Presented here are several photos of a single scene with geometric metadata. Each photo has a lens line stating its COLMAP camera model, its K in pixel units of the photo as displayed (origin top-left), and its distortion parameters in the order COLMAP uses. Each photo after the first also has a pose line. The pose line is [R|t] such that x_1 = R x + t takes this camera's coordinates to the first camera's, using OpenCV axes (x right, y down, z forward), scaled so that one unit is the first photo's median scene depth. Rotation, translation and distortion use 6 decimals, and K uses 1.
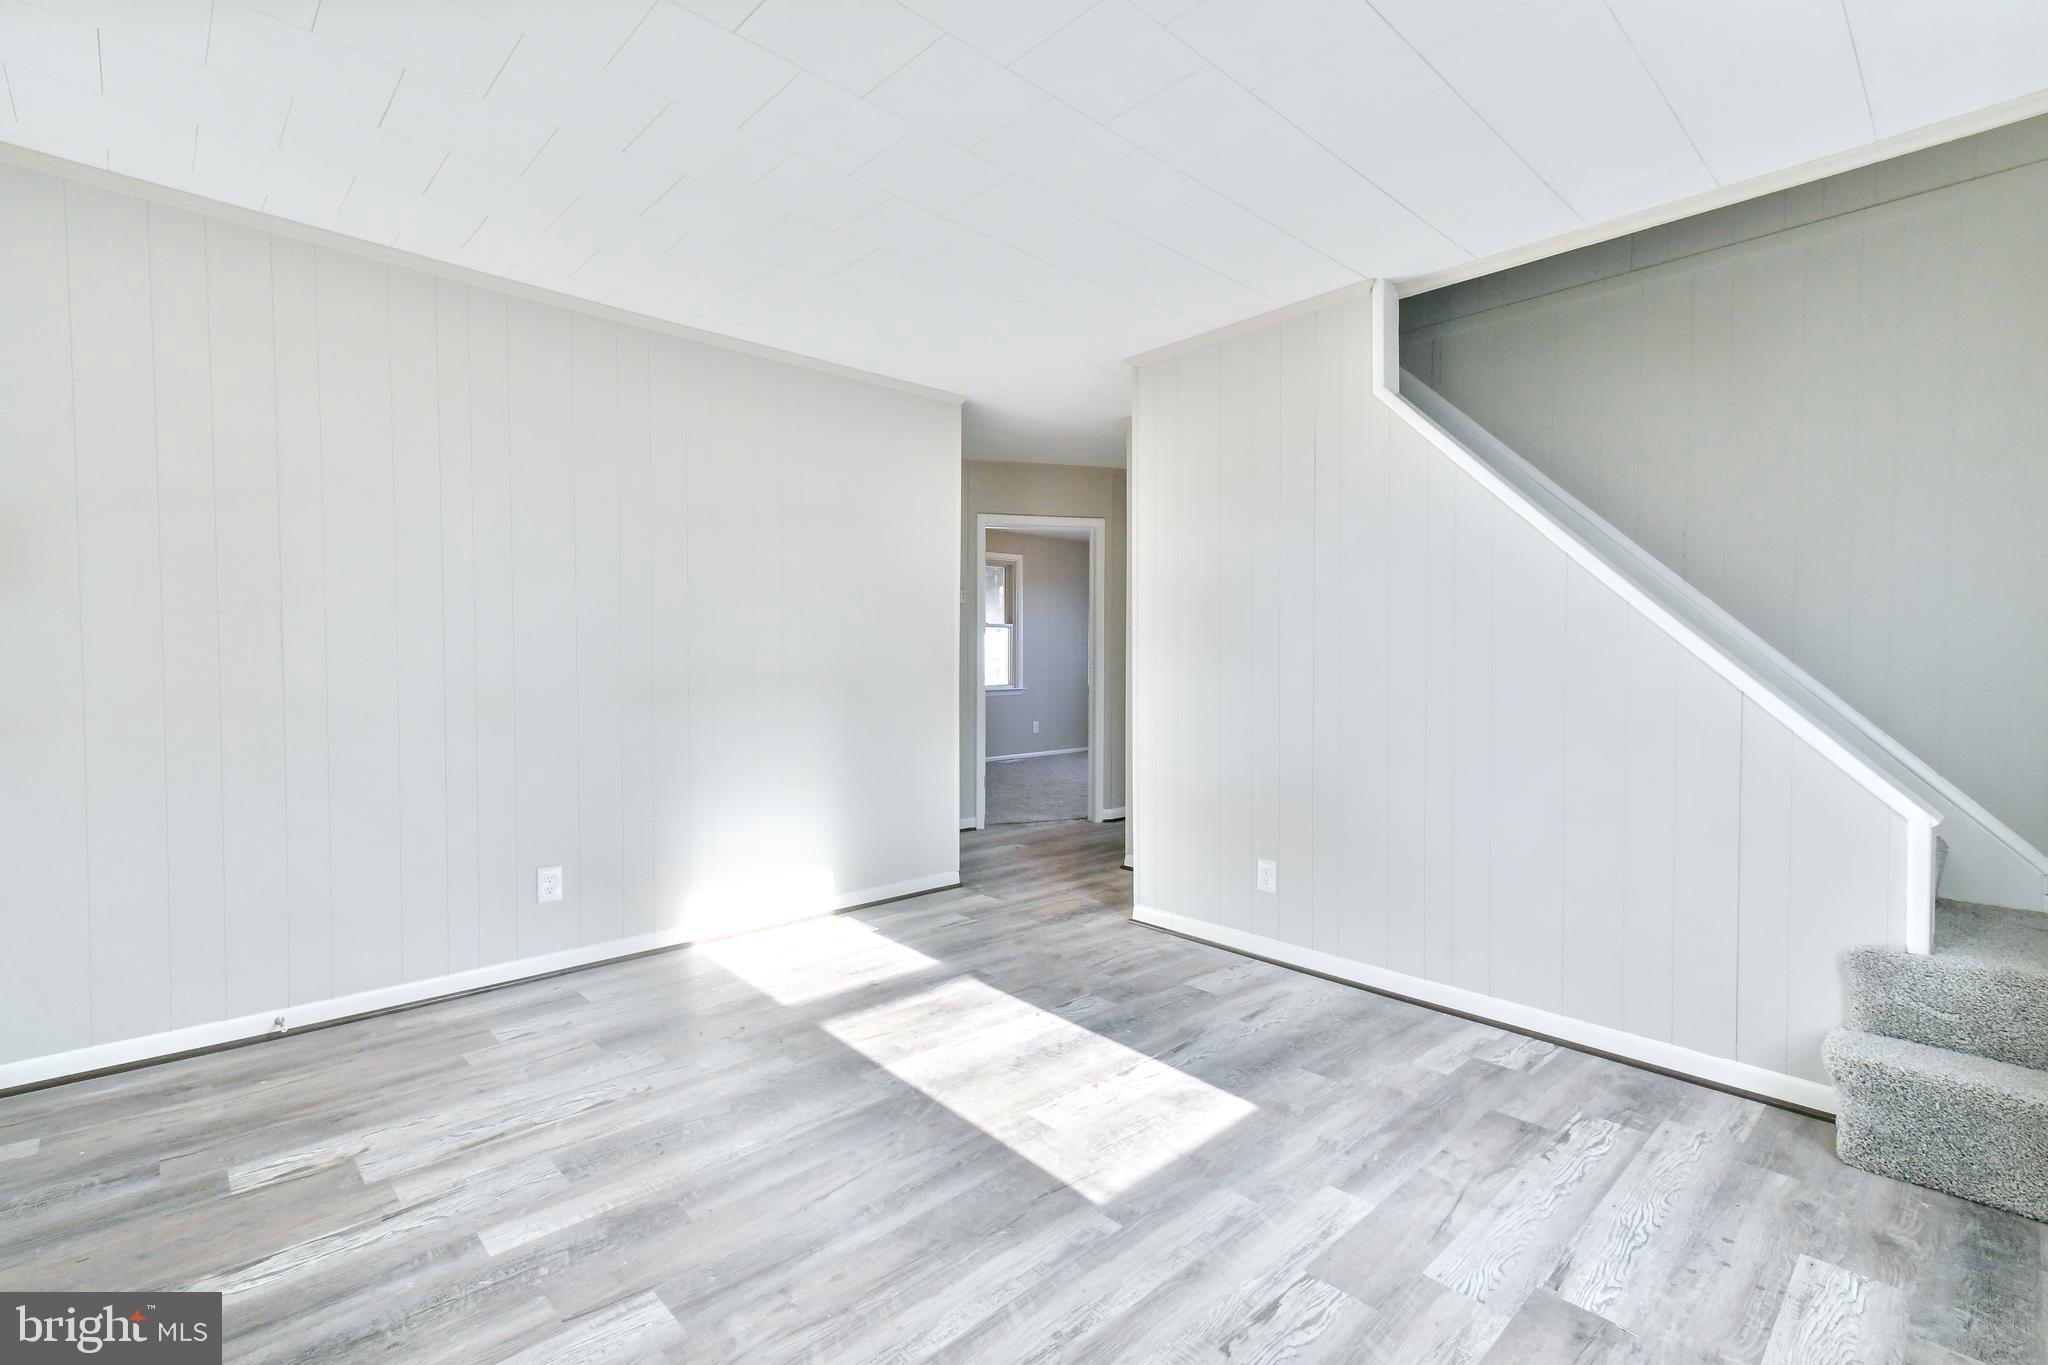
lens RADIAL K [[902.4, 0, 967.7], [0, 902.4, 675.4], [0, 0, 1]] dist [-0.000978, -0.000136]
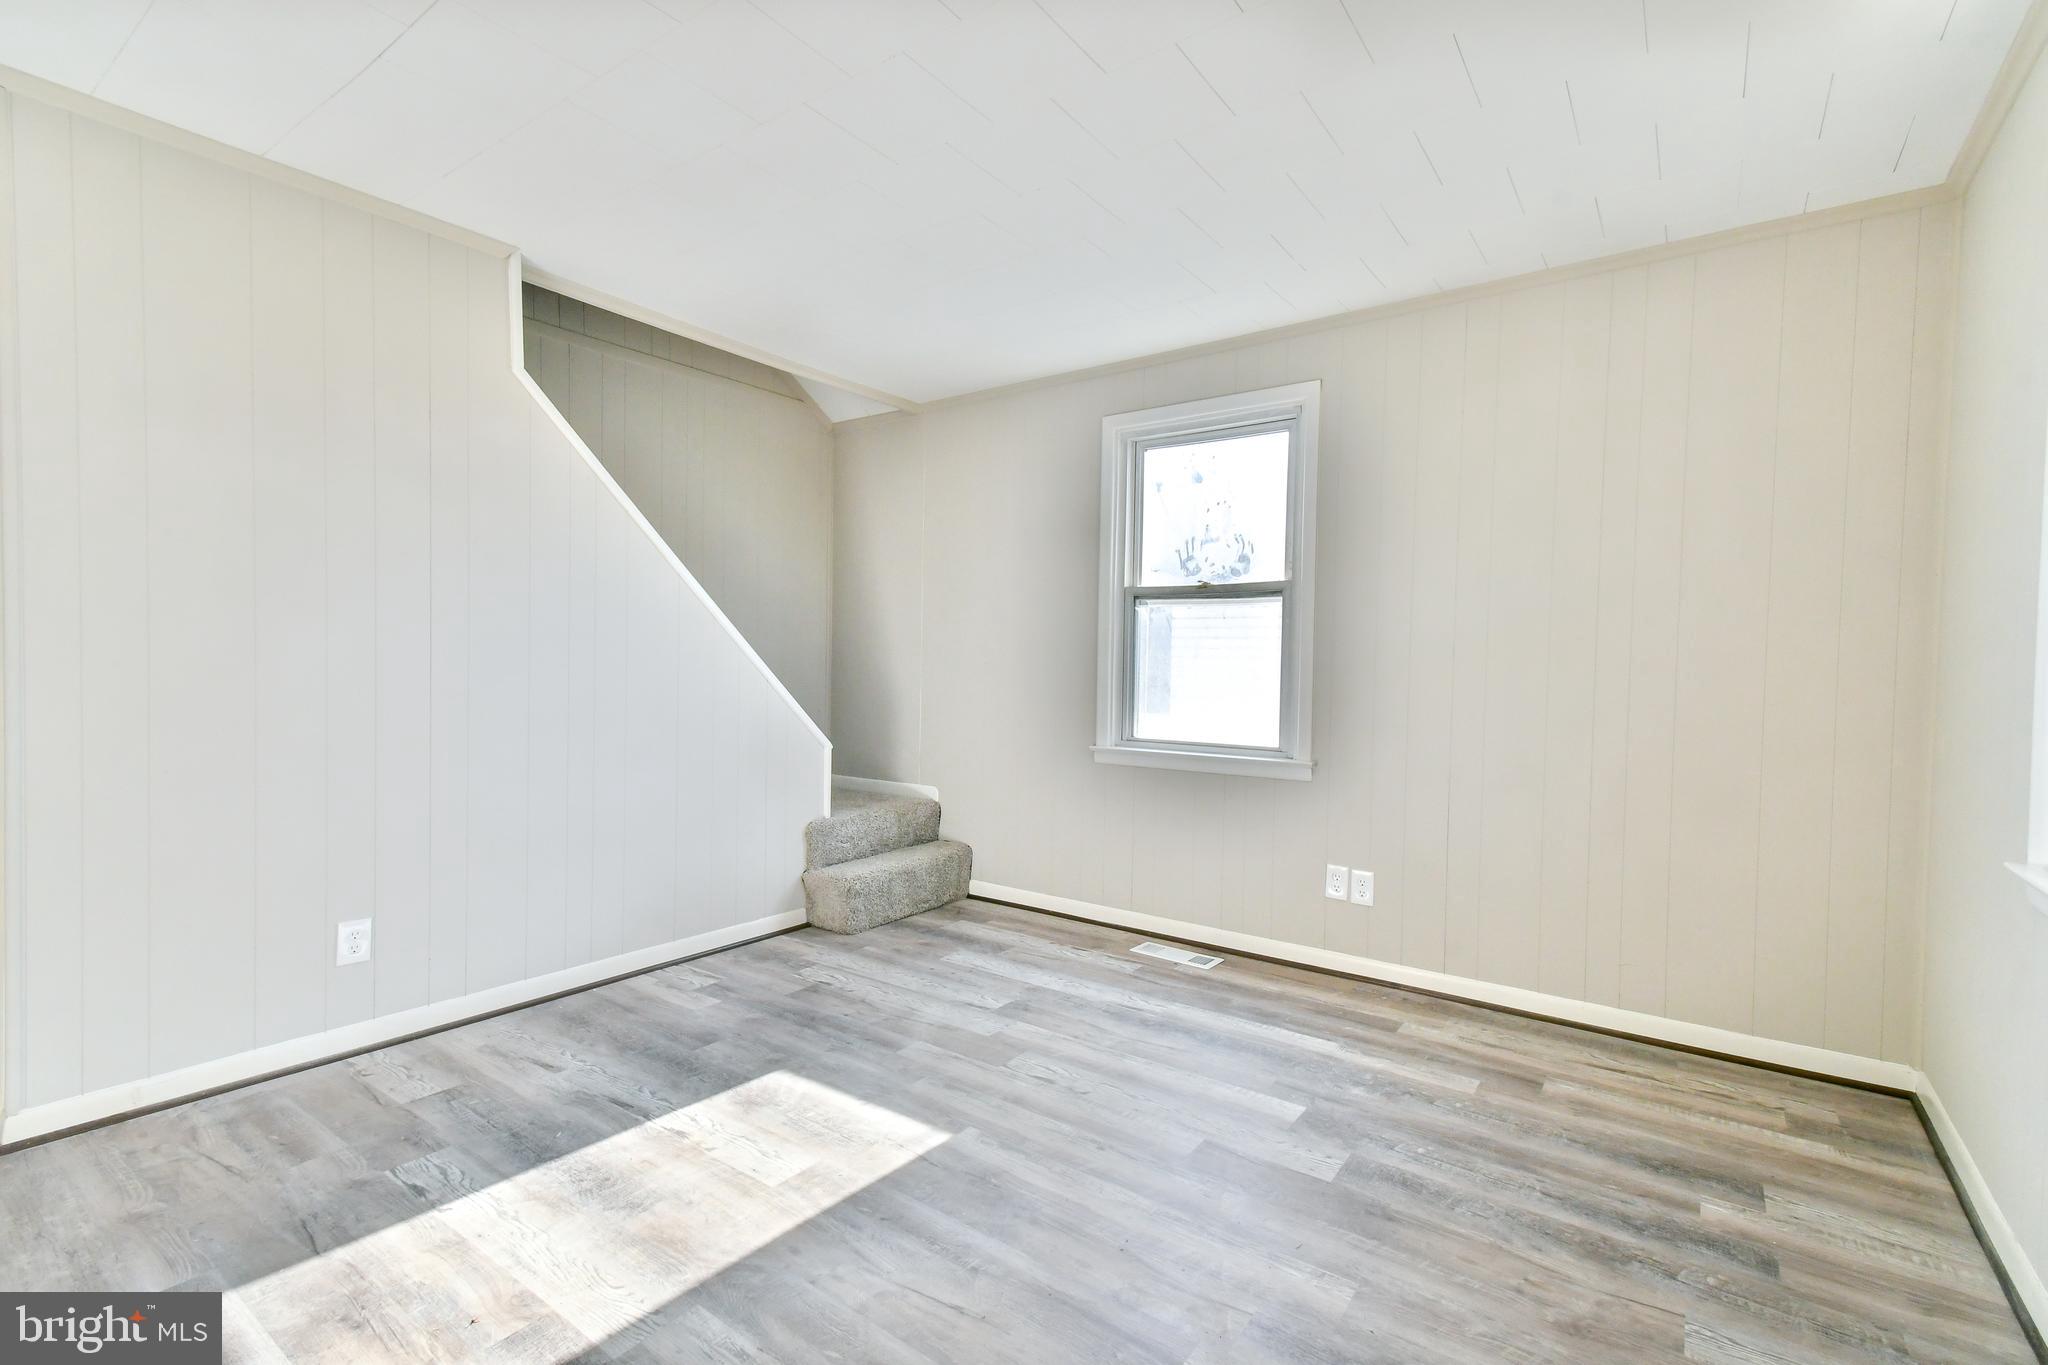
lens RADIAL K [[927.5, 0, 1019.7], [0, 927.5, 679.3], [0, 0, 1]] dist [0.020226, -0.000138]
pose [[-0.222079, -0.018726, 0.974849, -0.806070], [0.003541, 0.999793, 0.020012, -0.014131], [-0.975022, 0.007896, -0.221966, 0.926635]]
